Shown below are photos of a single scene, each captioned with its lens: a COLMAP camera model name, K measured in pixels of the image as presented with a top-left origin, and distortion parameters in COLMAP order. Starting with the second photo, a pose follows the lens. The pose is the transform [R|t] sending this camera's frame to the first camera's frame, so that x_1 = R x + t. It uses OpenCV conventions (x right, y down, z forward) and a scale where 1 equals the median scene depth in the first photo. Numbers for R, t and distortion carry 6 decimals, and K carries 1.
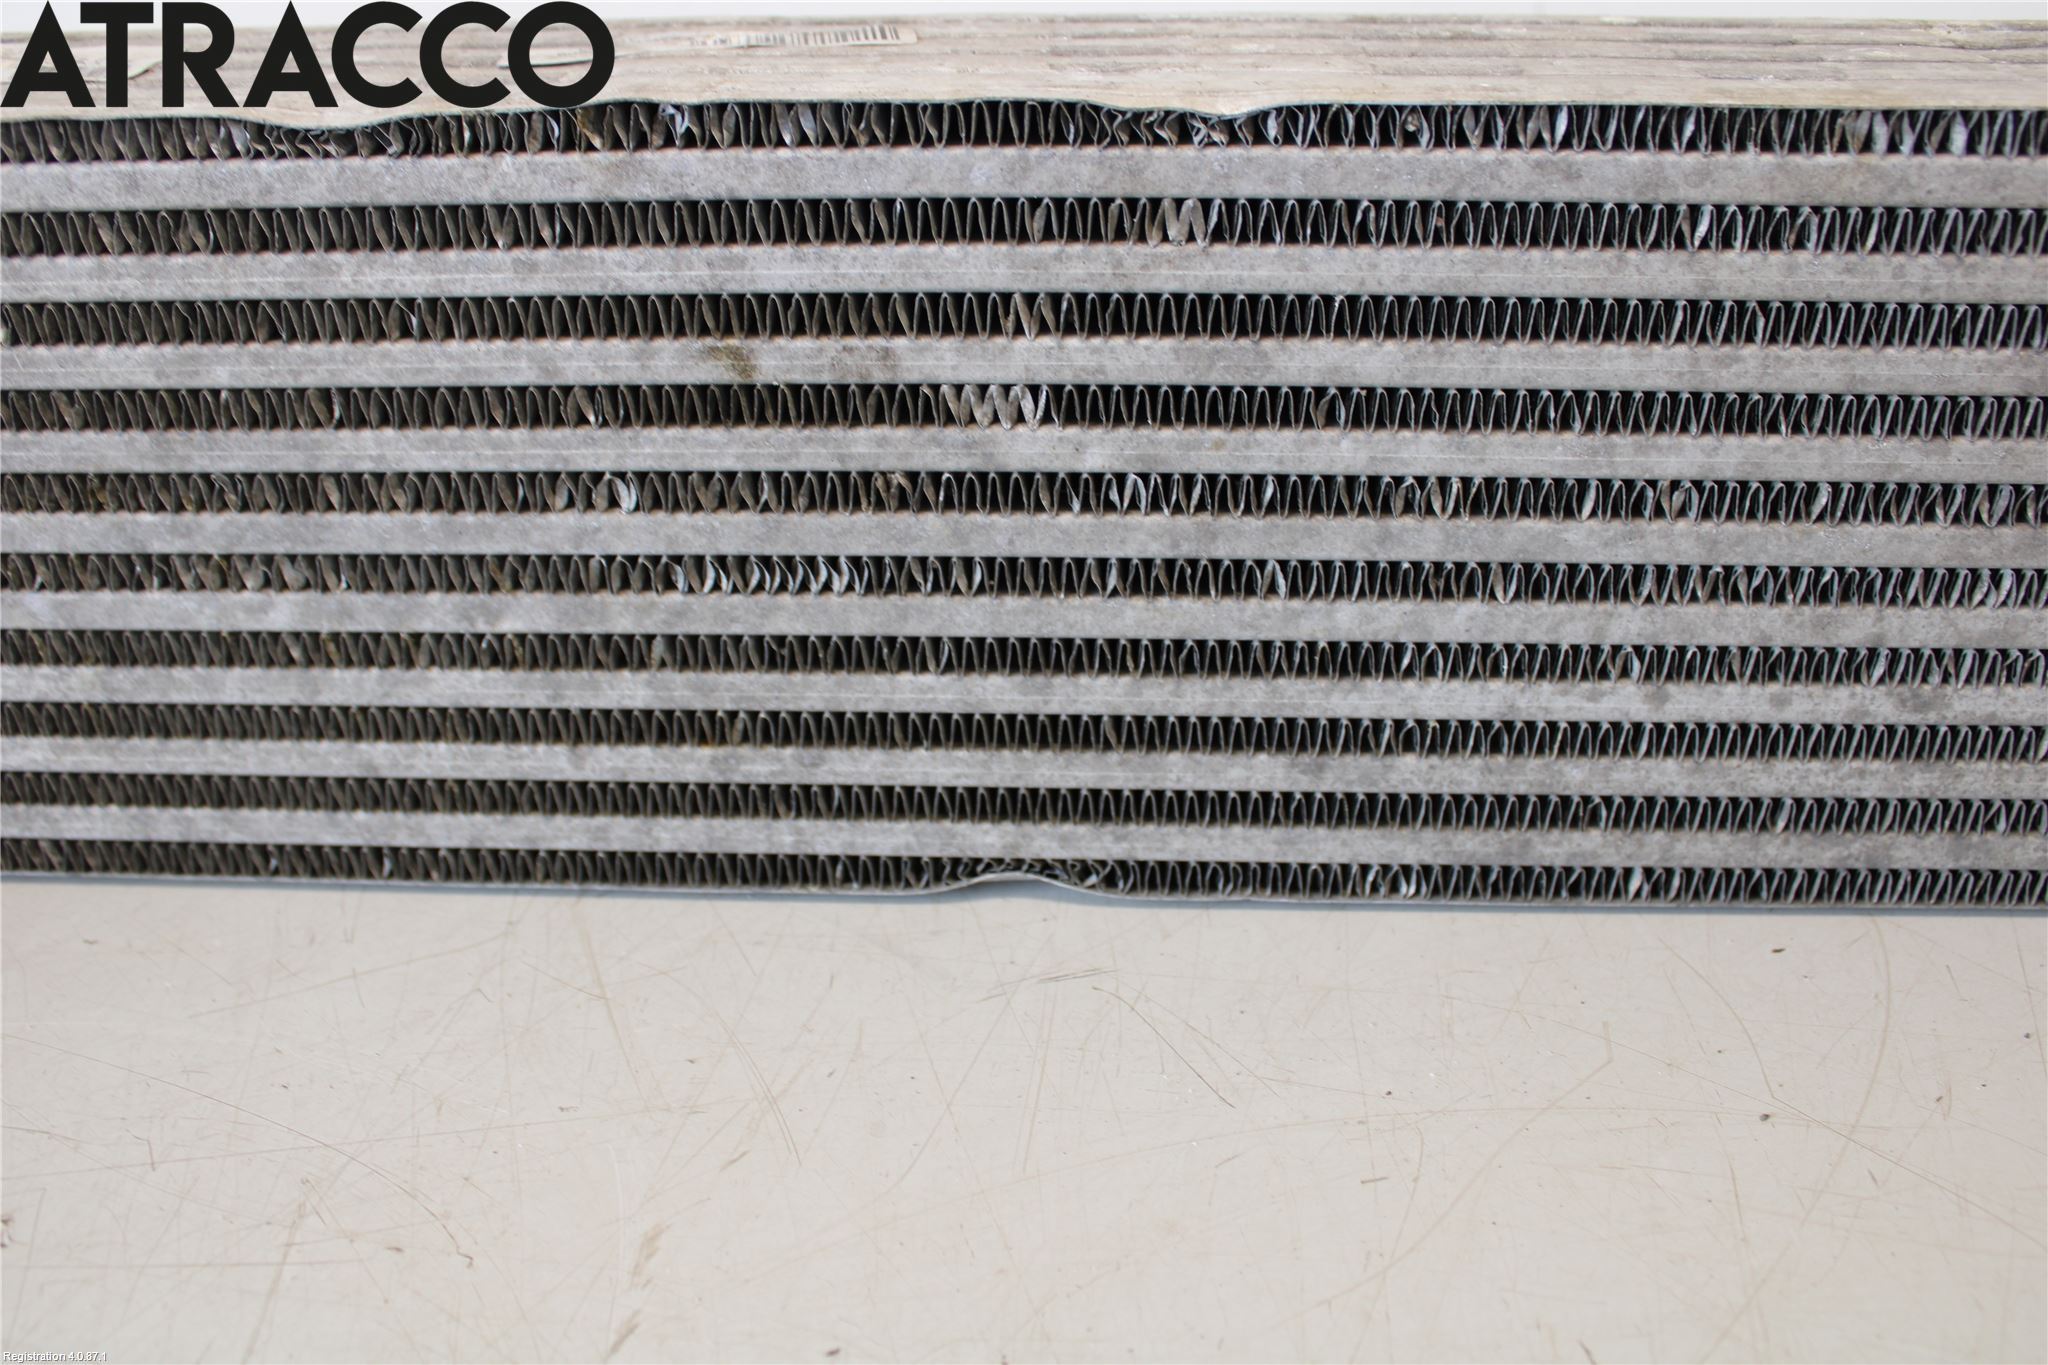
lens RADIAL K [[2243.7, 0, 1025.8], [0, 2243.7, 678.8], [0, 0, 1]] dist [-0.128232, 0.000000]
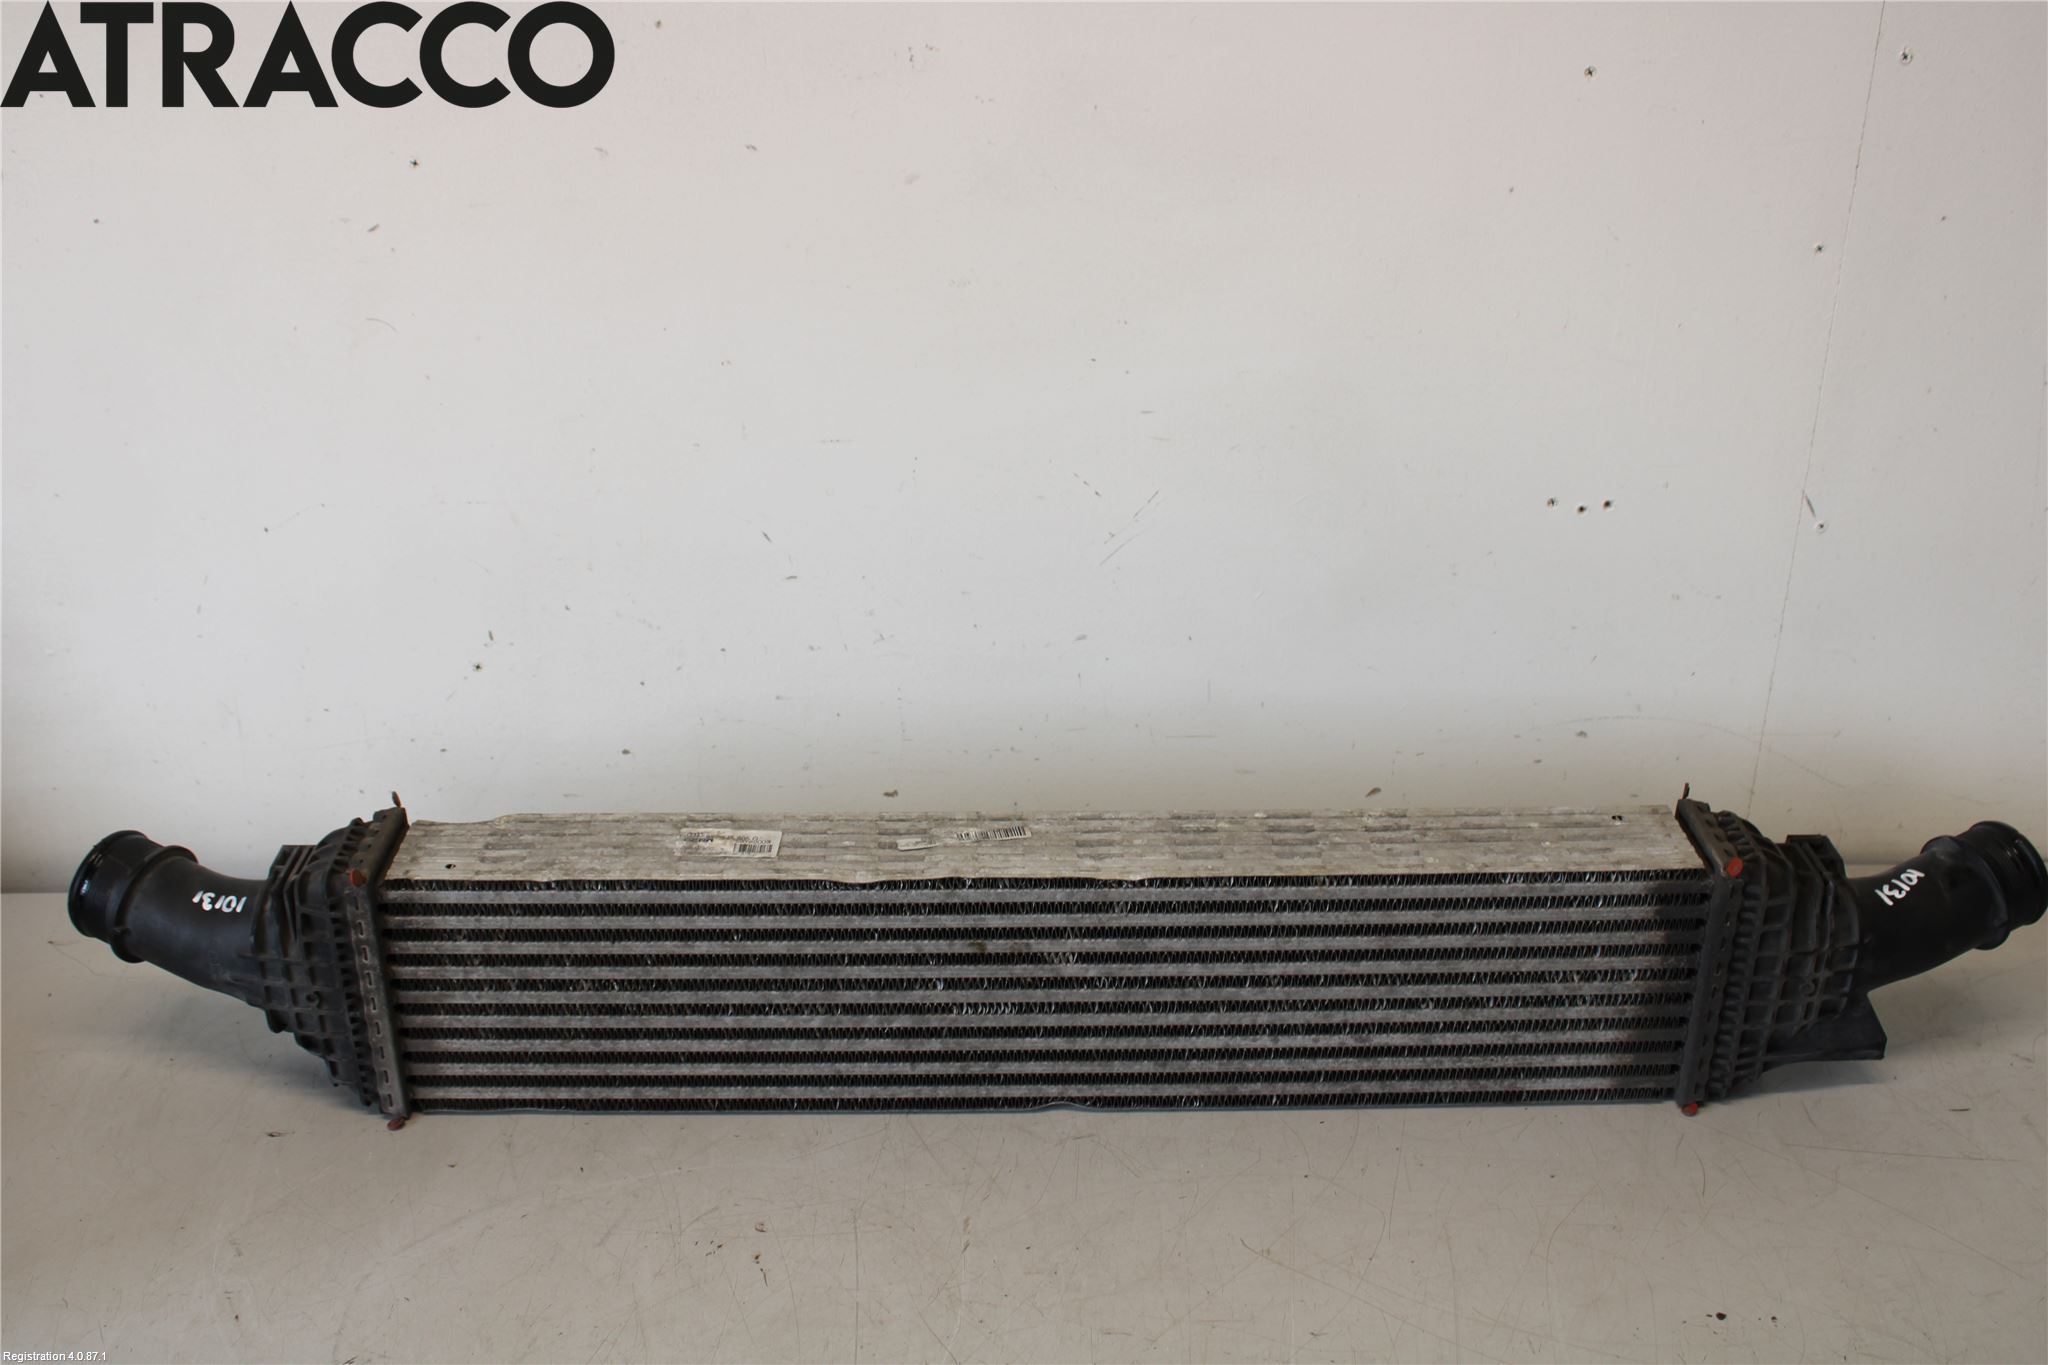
lens RADIAL K [[2243.7, 0, 1025.3], [0, 2243.7, 685.7], [0, 0, 1]] dist [-0.128232, 0.000000]
pose [[0.998037, -0.014880, 0.060840, -0.242955], [0.018919, 0.997617, -0.066357, -0.287736], [-0.059708, 0.067377, 0.995939, -2.117991]]
